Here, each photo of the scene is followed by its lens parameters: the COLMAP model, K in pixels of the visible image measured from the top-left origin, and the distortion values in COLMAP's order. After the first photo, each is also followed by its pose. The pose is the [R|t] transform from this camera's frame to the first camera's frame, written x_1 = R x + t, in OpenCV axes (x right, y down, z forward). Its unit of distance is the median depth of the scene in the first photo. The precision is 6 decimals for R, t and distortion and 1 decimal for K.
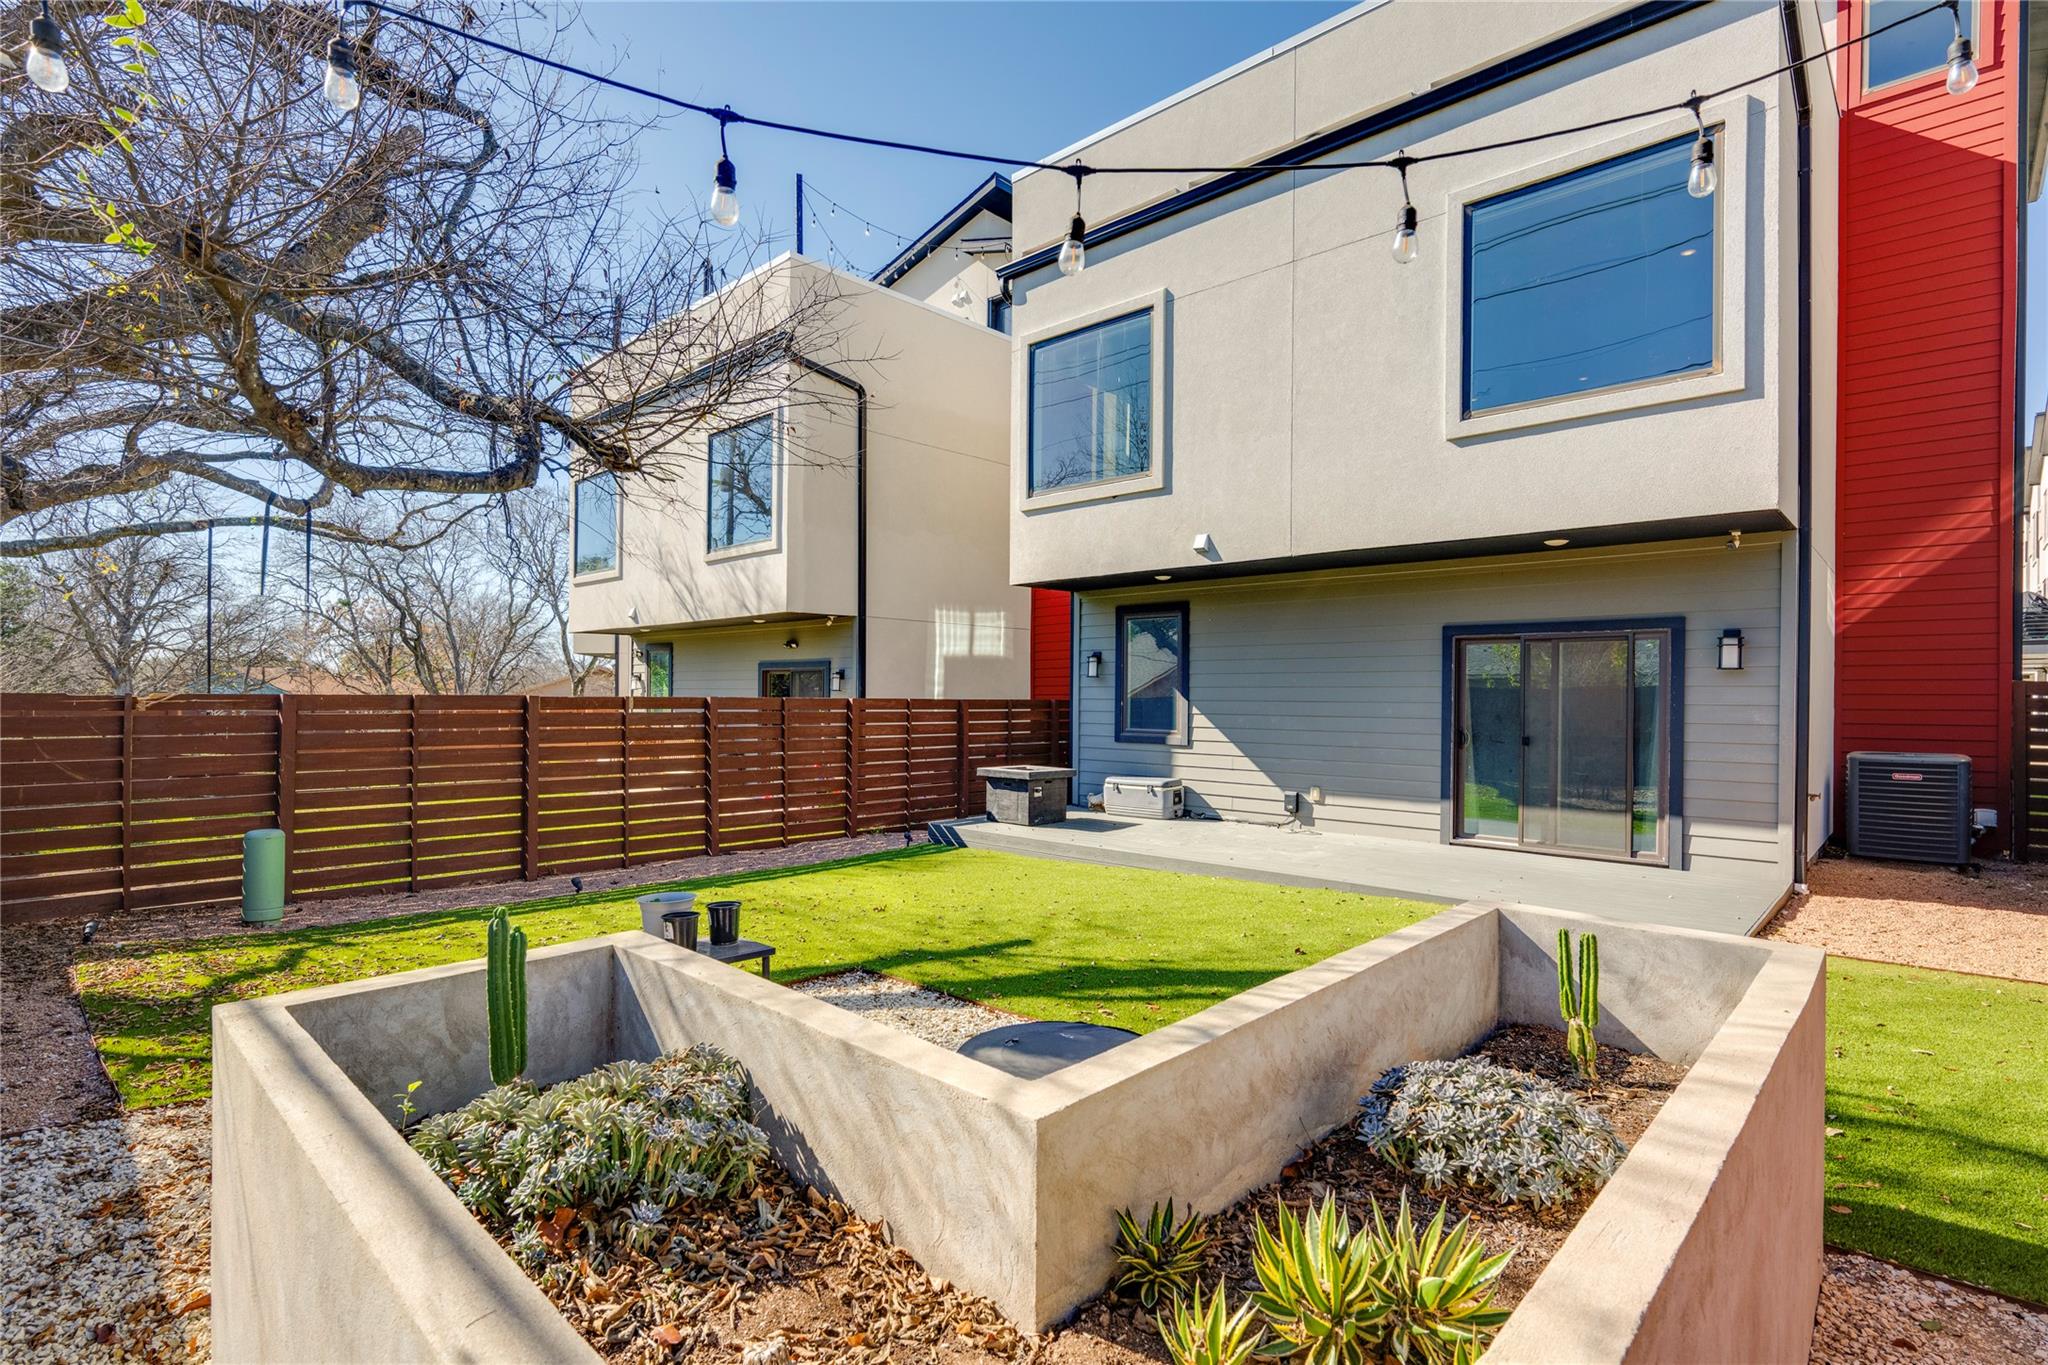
lens RADIAL K [[977.1, 0, 1020.5], [0, 977.1, 697.3], [0, 0, 1]] dist [0.001970, 0.000181]
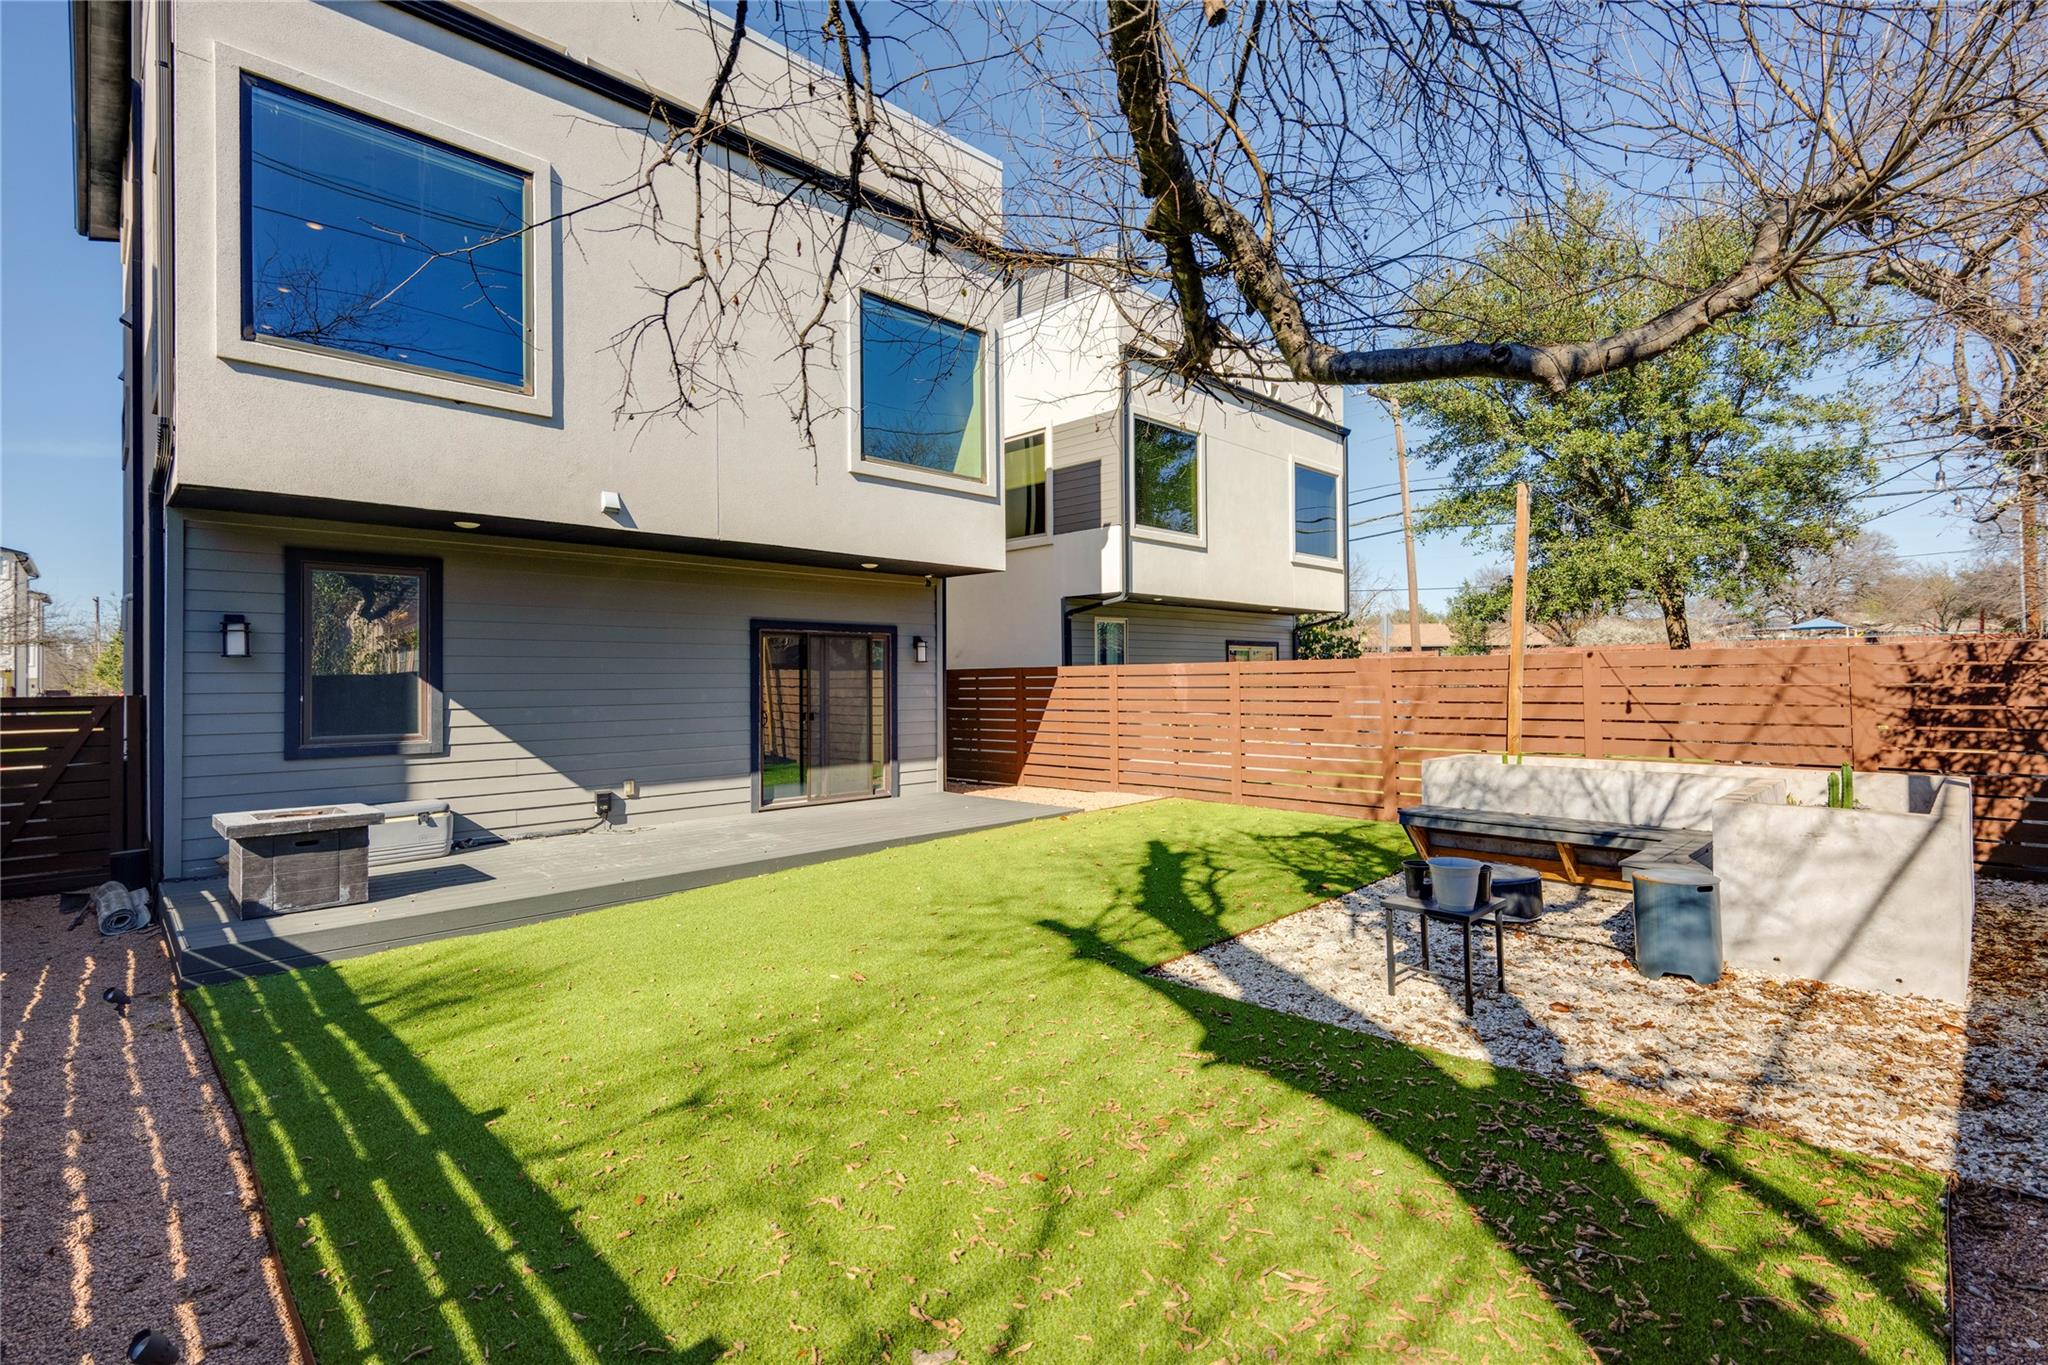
lens RADIAL K [[946.0, 0, 1024.0], [0, 946.0, 682.5], [0, 0, 1]] dist [-0.000094, -0.000002]
pose [[0.029090, -0.008449, 0.999541, -0.578605], [0.011223, 0.999904, 0.008125, -0.004985], [-0.999514, 0.010982, 0.029182, 0.583784]]
